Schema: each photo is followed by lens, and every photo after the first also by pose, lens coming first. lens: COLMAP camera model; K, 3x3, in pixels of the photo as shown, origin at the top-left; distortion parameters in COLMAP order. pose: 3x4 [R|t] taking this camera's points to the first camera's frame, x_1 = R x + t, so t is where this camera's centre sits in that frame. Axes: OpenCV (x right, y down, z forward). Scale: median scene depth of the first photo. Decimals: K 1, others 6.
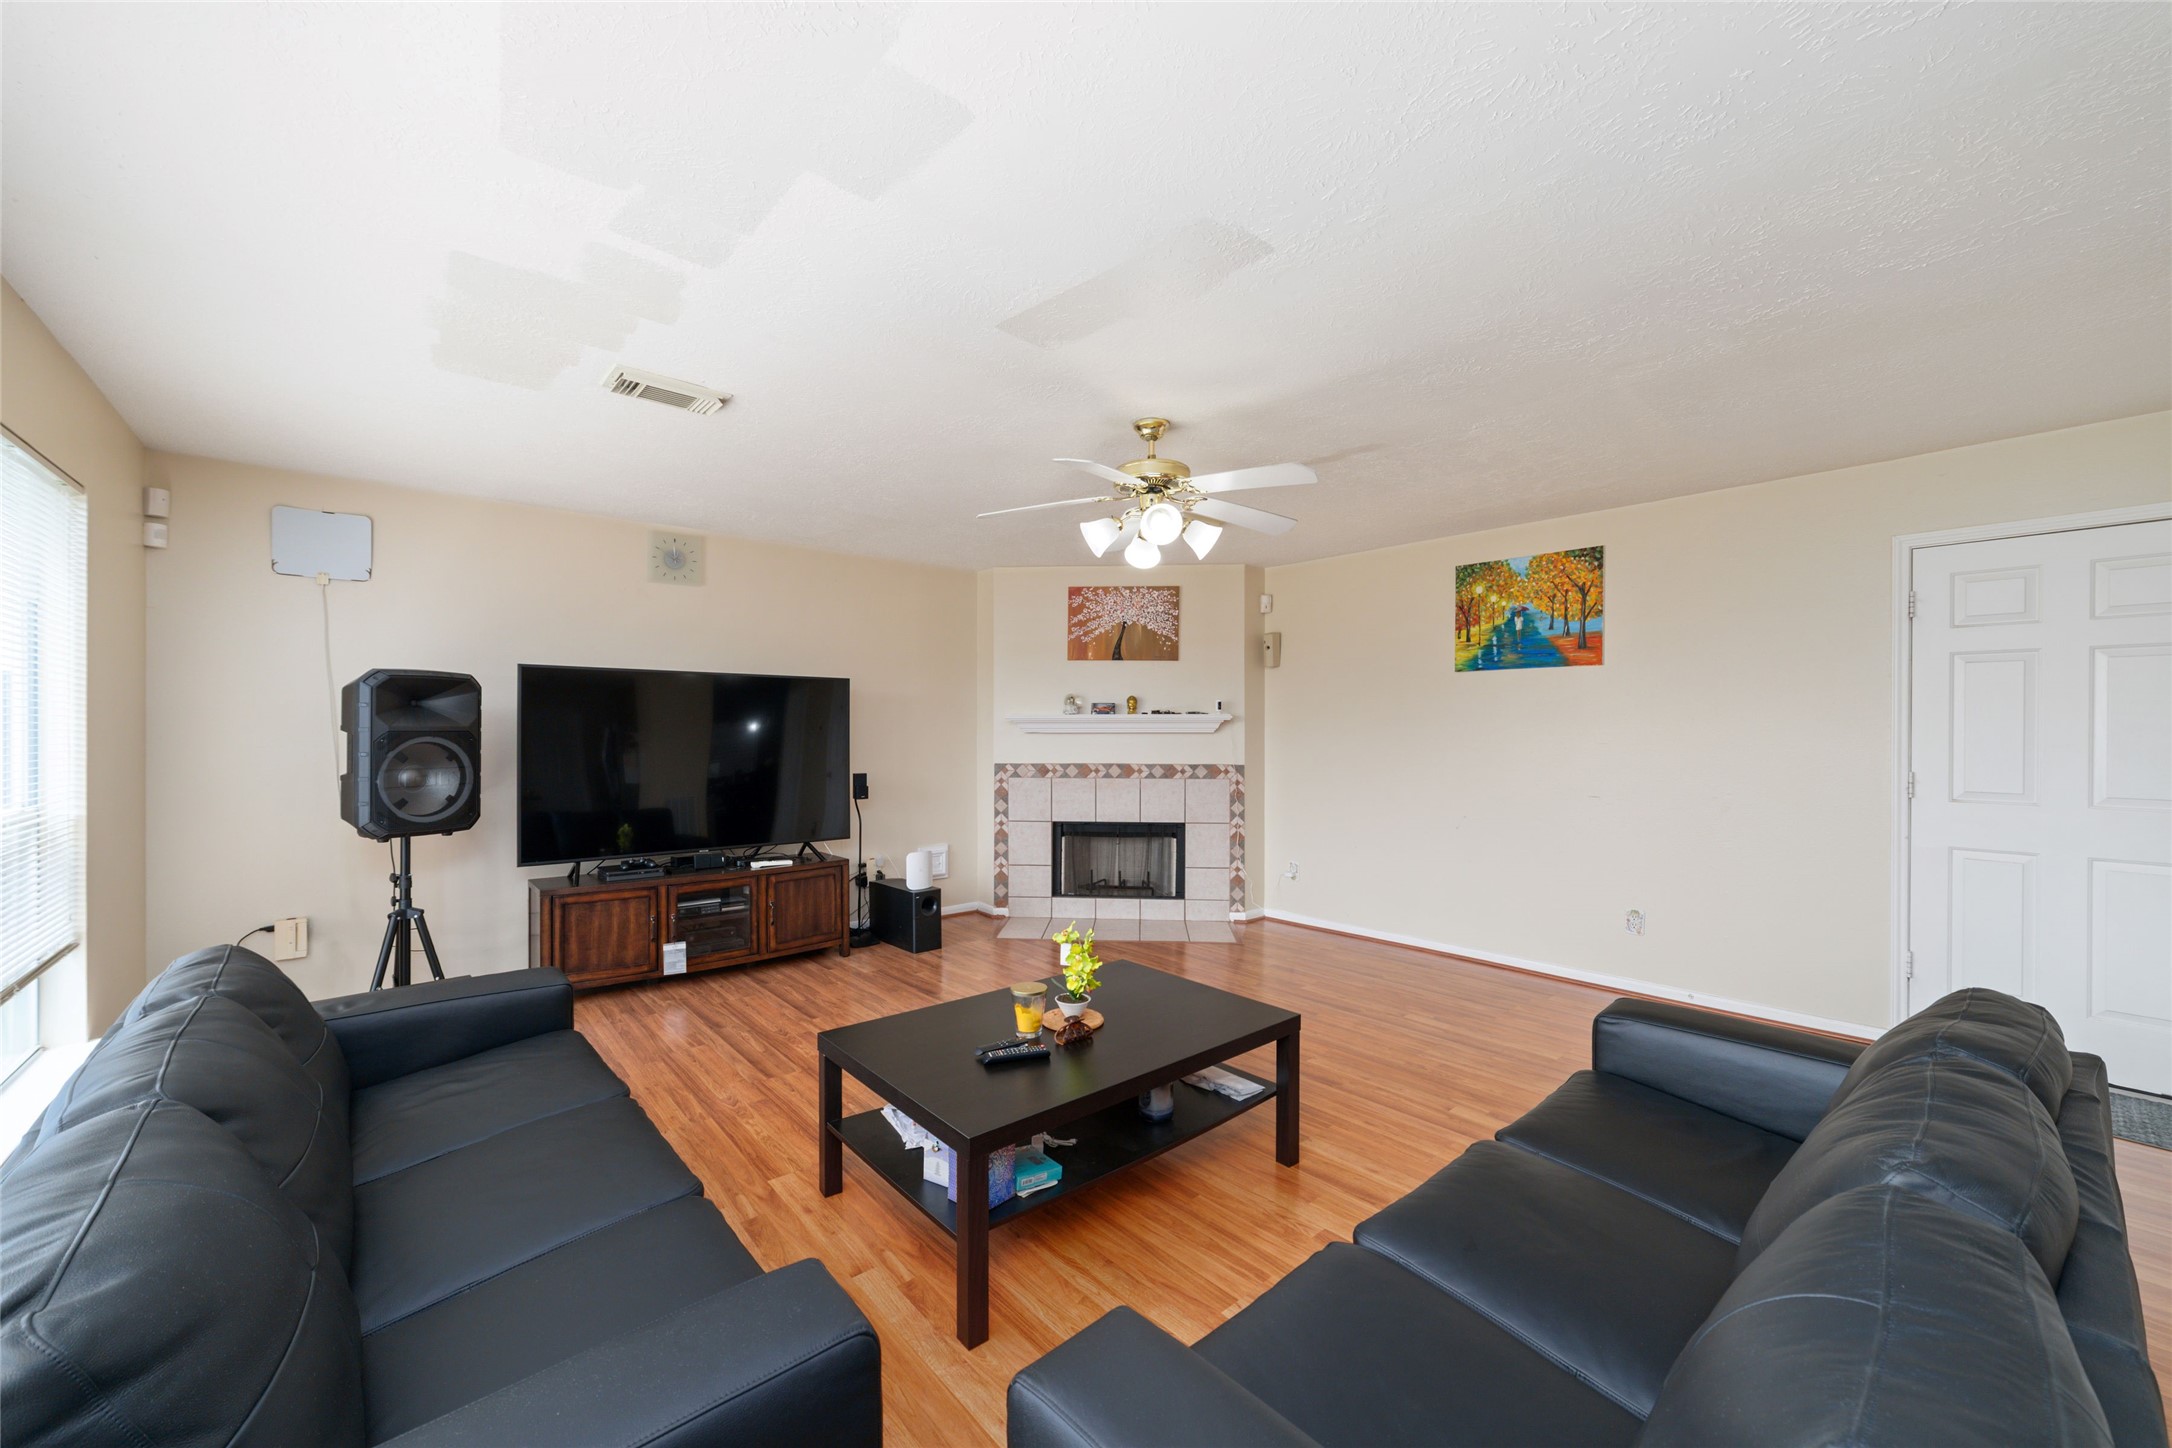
lens RADIAL K [[834.2, 0, 1080.3], [0, 834.2, 730.1], [0, 0, 1]] dist [-0.028512, 0.011018]
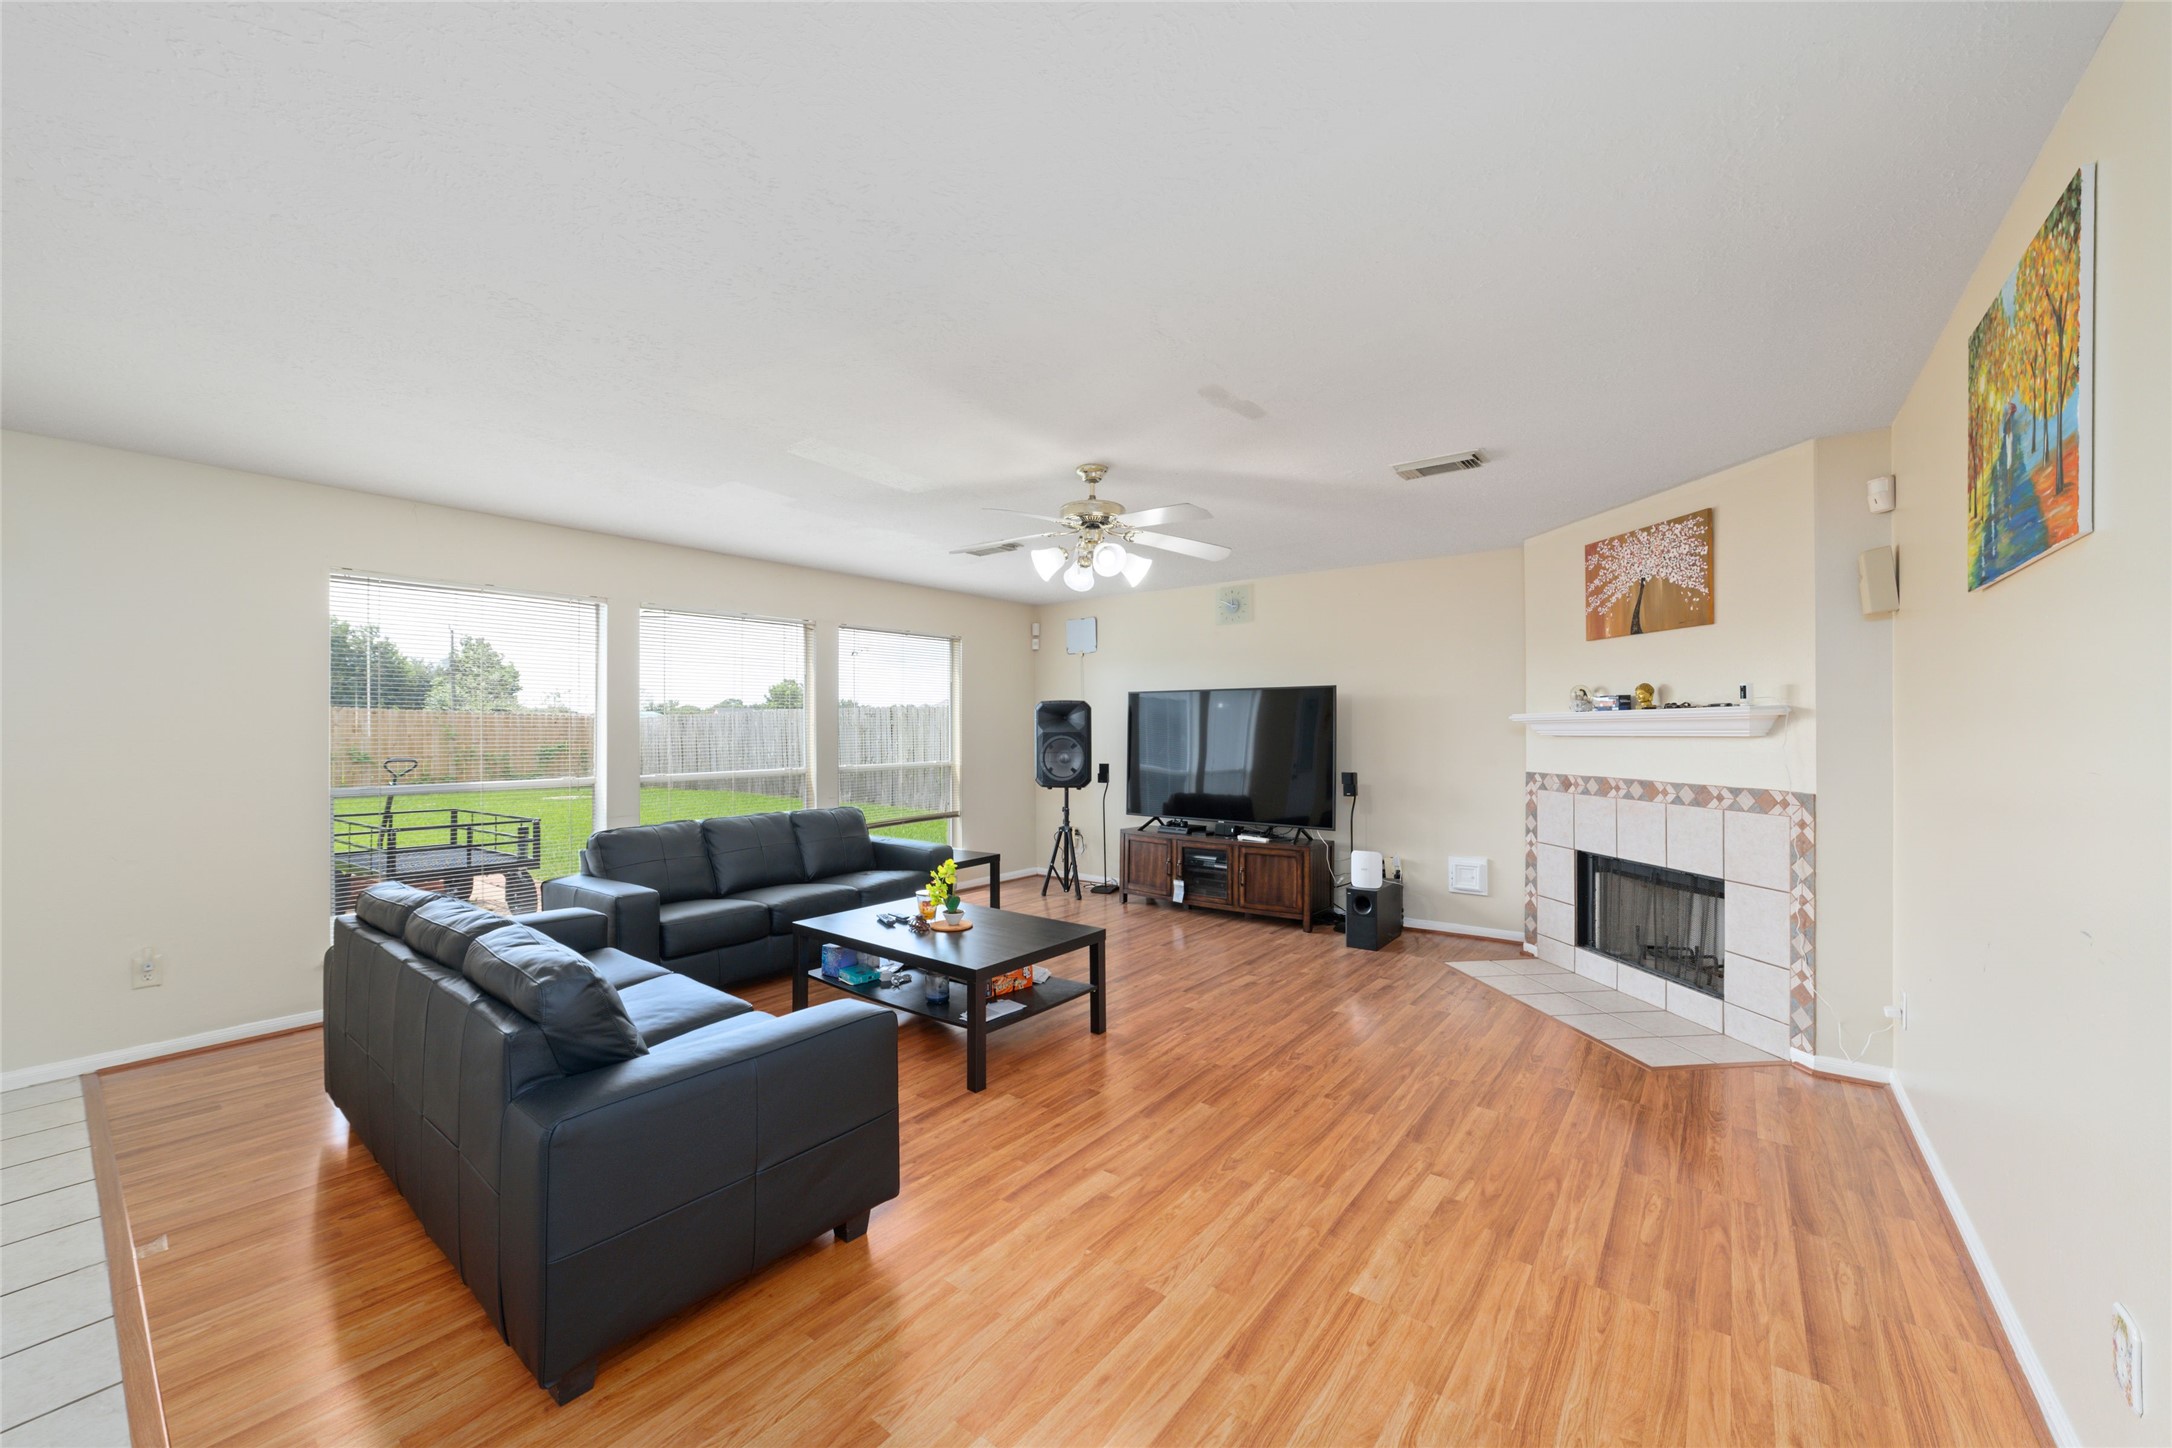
lens RADIAL K [[834.2, 0, 1080.3], [0, 834.2, 730.1], [0, 0, 1]] dist [-0.028512, 0.011018]
pose [[0.184797, -0.002772, -0.982773, 0.651153], [-0.000476, 0.999996, -0.002910, 0.000265], [0.982777, 0.001006, 0.184795, 0.407948]]
